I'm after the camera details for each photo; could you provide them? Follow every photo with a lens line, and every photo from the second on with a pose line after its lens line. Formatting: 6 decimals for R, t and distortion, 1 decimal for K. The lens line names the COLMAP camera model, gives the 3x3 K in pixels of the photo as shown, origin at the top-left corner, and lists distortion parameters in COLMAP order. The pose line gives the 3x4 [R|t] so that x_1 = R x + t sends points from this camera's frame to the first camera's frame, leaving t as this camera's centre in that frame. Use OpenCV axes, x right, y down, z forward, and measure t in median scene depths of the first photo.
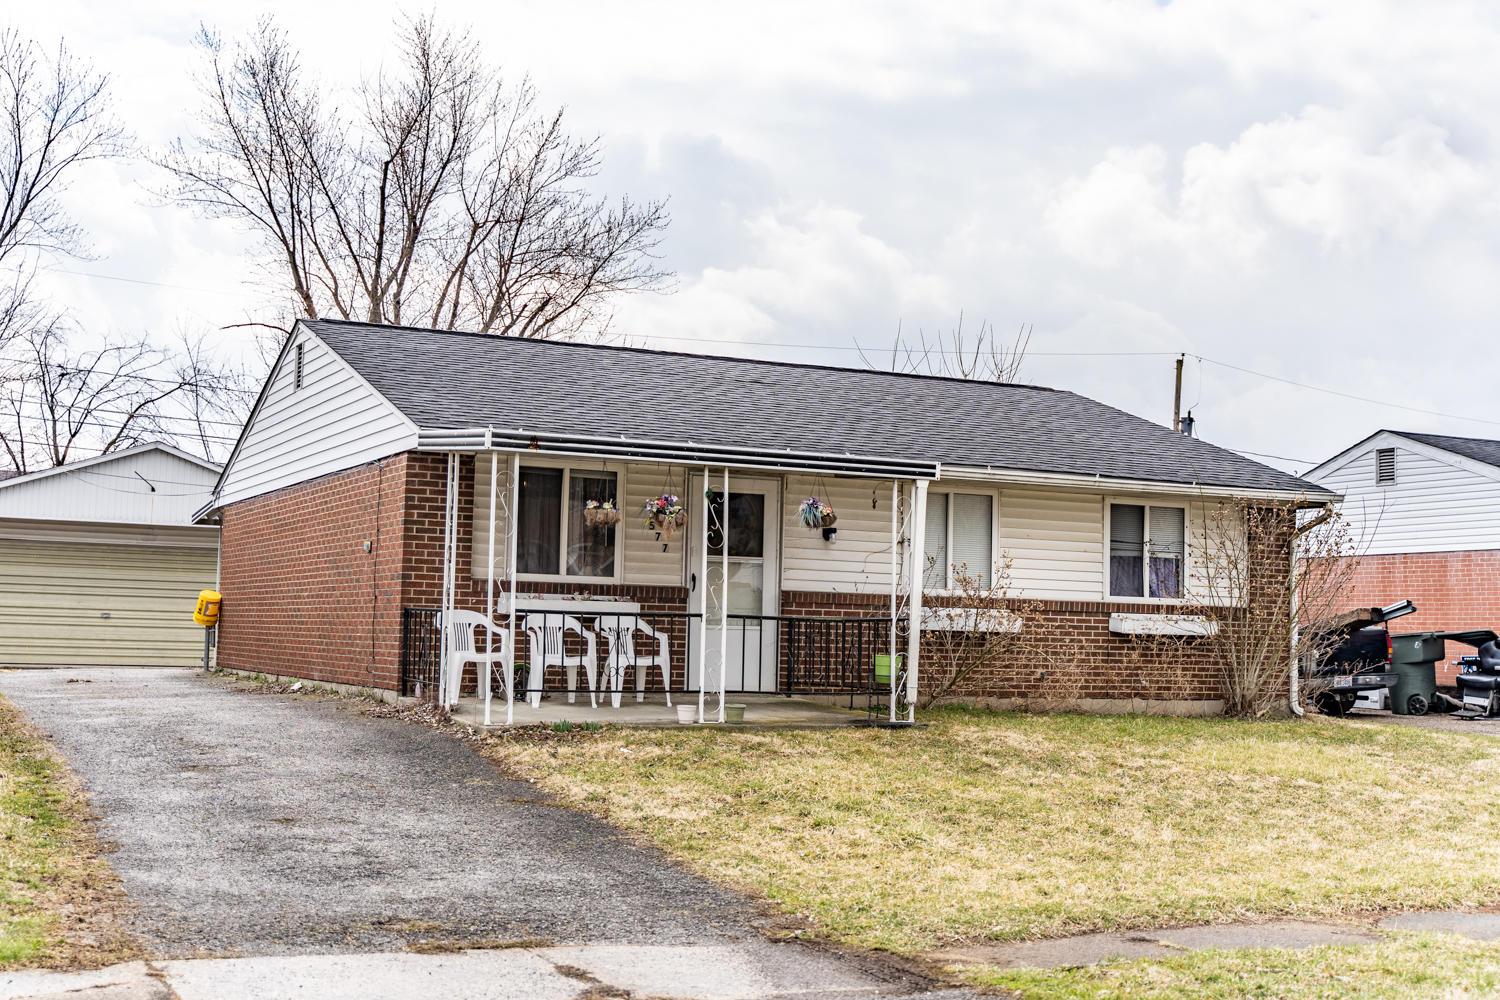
lens RADIAL K [[1876.0, 0, 750.0], [0, 1876.0, 500.0], [0, 0, 1]] dist [0.006304, -0.065861]
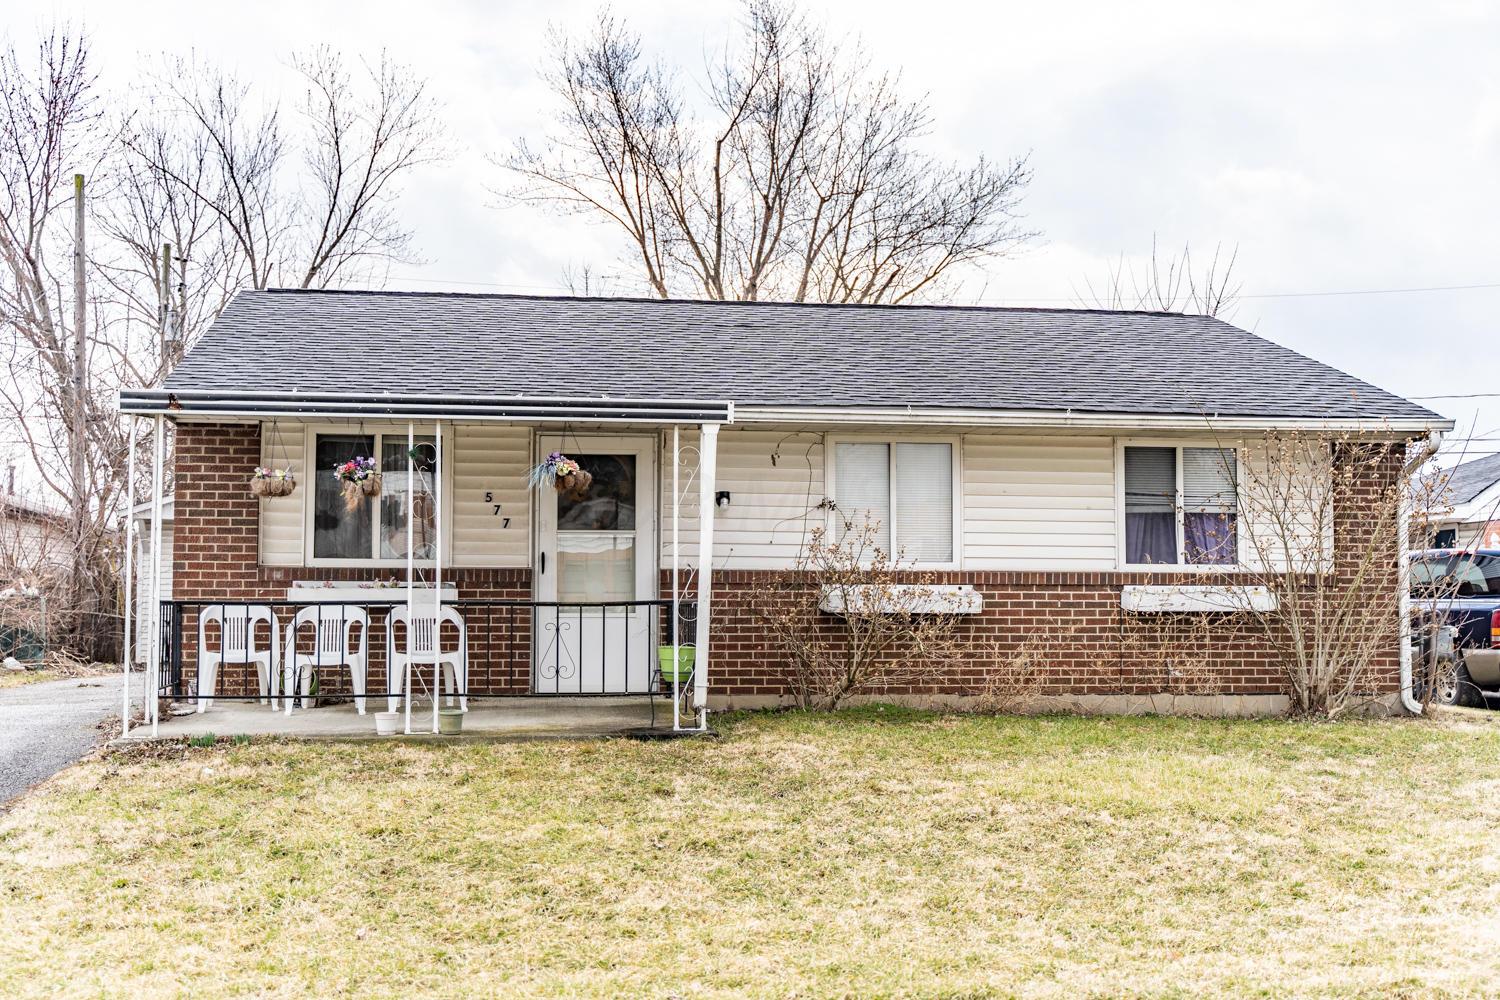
lens RADIAL K [[1876.0, 0, 750.0], [0, 1876.0, 500.0], [0, 0, 1]] dist [0.006304, -0.065861]
pose [[0.952222, -0.041175, -0.302617, 0.297721], [0.042741, 0.999085, -0.001448, 0.019891], [0.302400, -0.011556, 0.953111, 0.215077]]
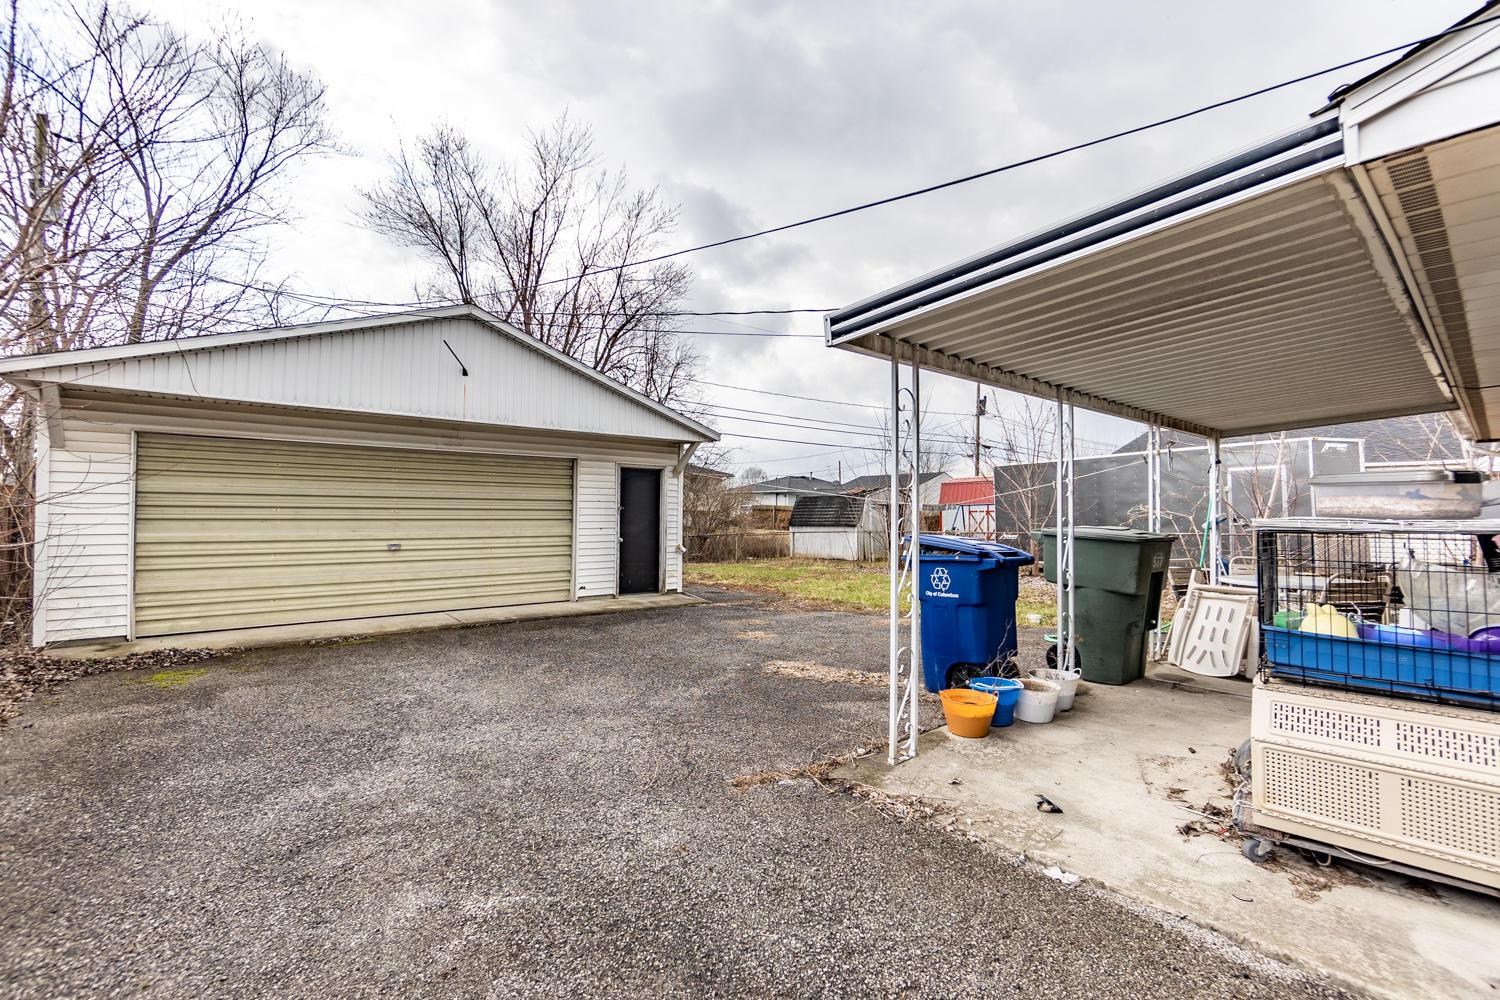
lens RADIAL K [[652.3, 0, 742.3], [0, 652.3, 499.3], [0, 0, 1]] dist [0.000228, -0.000135]
pose [[0.966389, -0.012922, 0.256759, -0.471606], [-0.003115, 0.998074, 0.061954, 0.045626], [-0.257065, -0.060672, 0.964488, 1.226249]]
